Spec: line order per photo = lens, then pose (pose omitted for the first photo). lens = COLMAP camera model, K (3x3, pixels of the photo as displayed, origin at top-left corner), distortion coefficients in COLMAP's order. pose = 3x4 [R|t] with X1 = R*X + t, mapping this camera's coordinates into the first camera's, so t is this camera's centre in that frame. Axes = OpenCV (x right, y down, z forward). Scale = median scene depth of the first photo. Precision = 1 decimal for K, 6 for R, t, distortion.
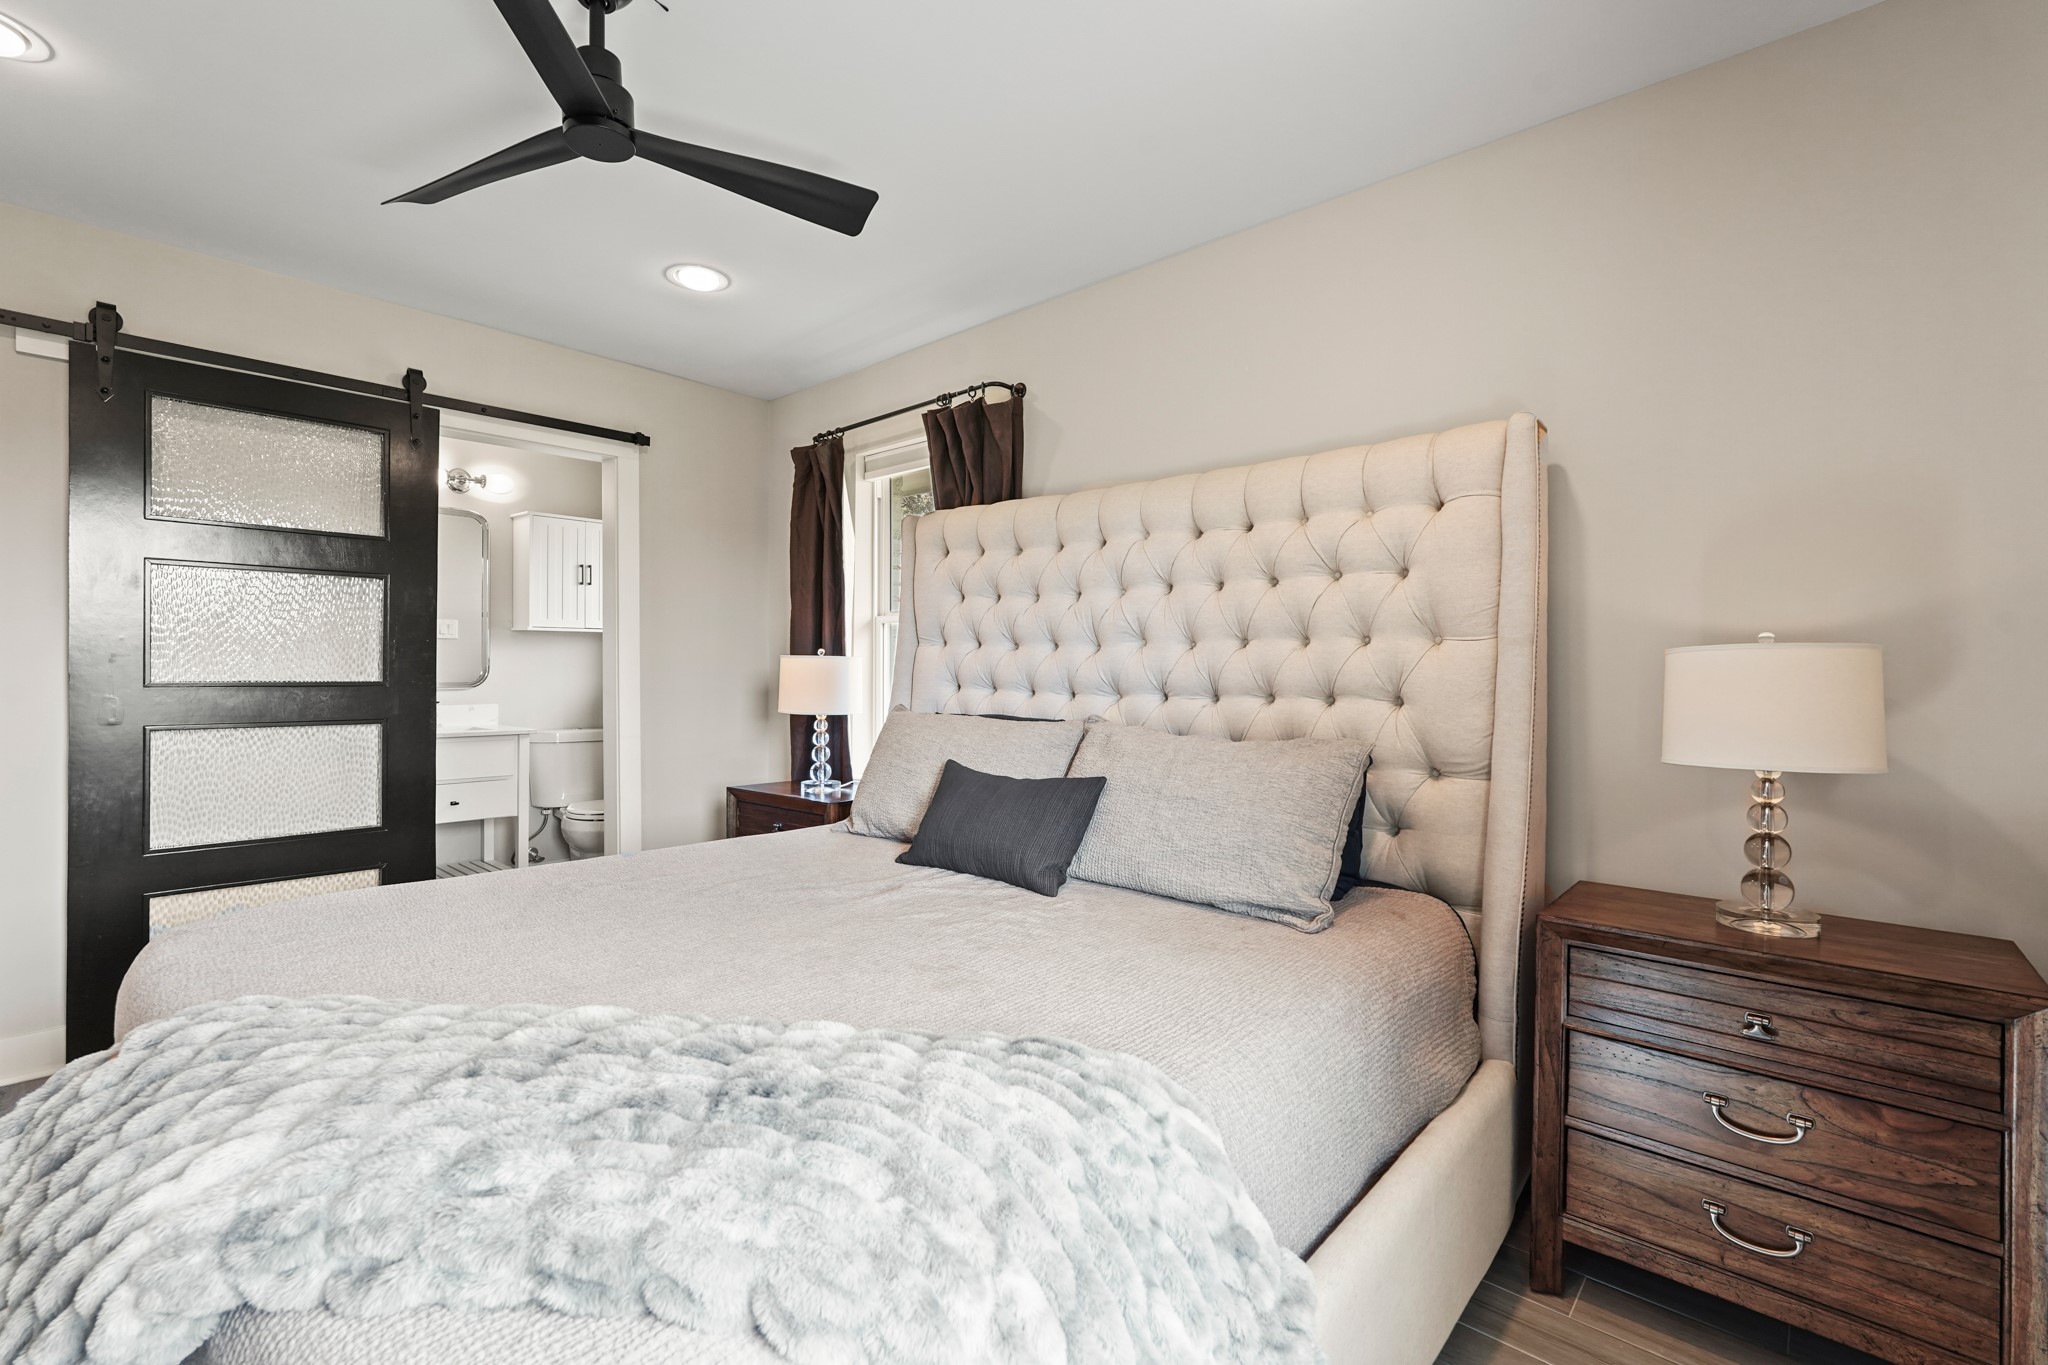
lens RADIAL K [[903.5, 0, 1023.3], [0, 903.5, 673.4], [0, 0, 1]] dist [-0.020026, 0.008452]
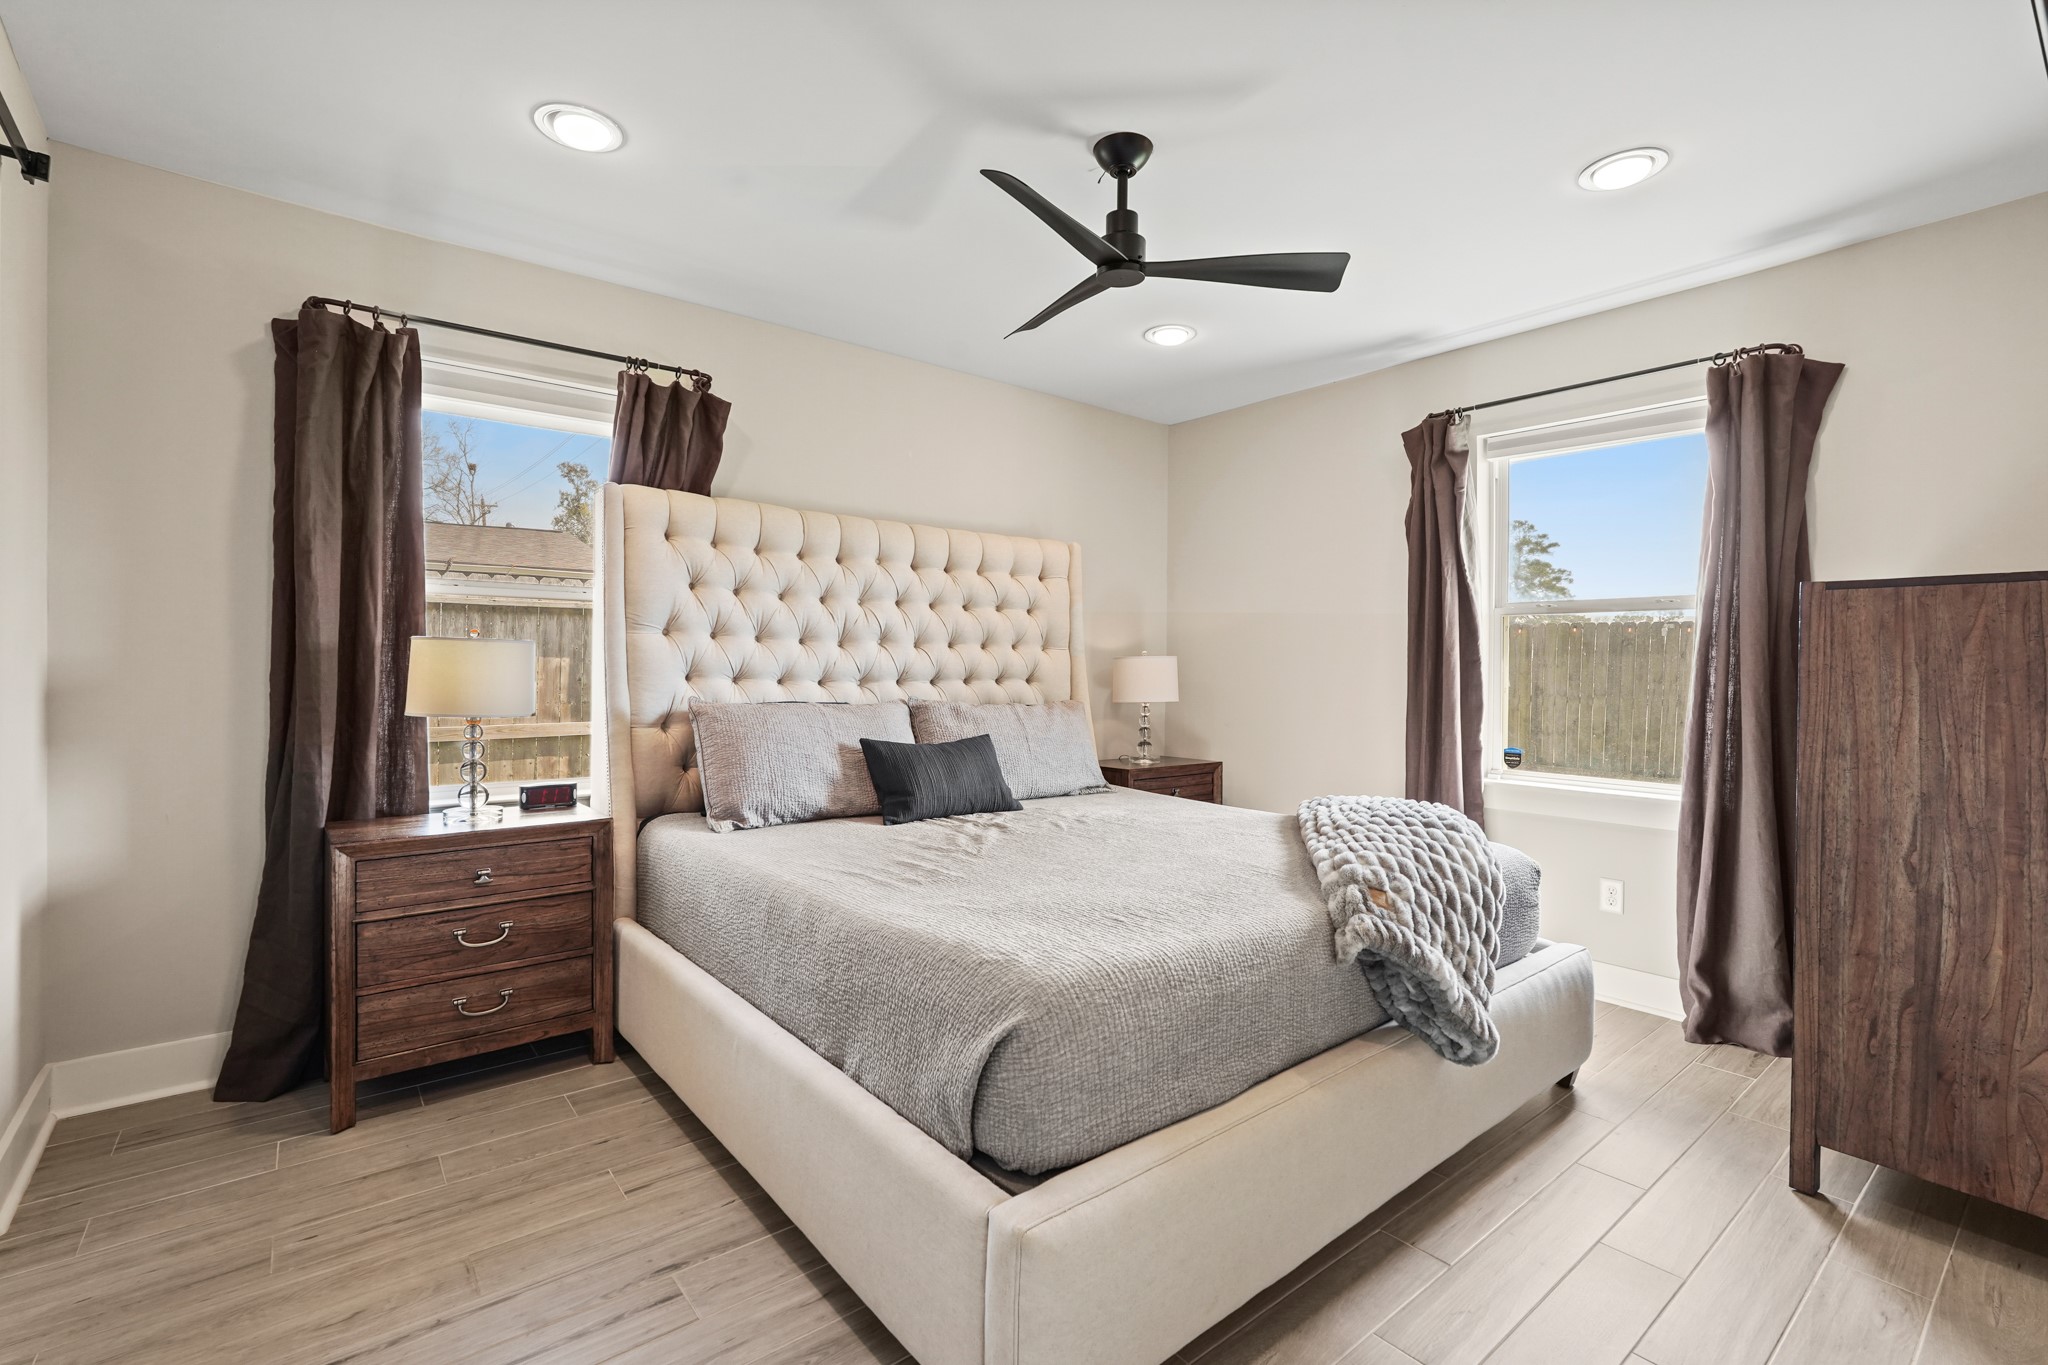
lens RADIAL K [[903.5, 0, 1023.3], [0, 903.5, 673.4], [0, 0, 1]] dist [-0.020026, 0.008452]
pose [[0.165653, -0.012708, 0.986102, -1.451115], [-0.008647, 0.999860, 0.014337, -0.011758], [-0.986146, -0.010902, 0.165520, 0.705273]]
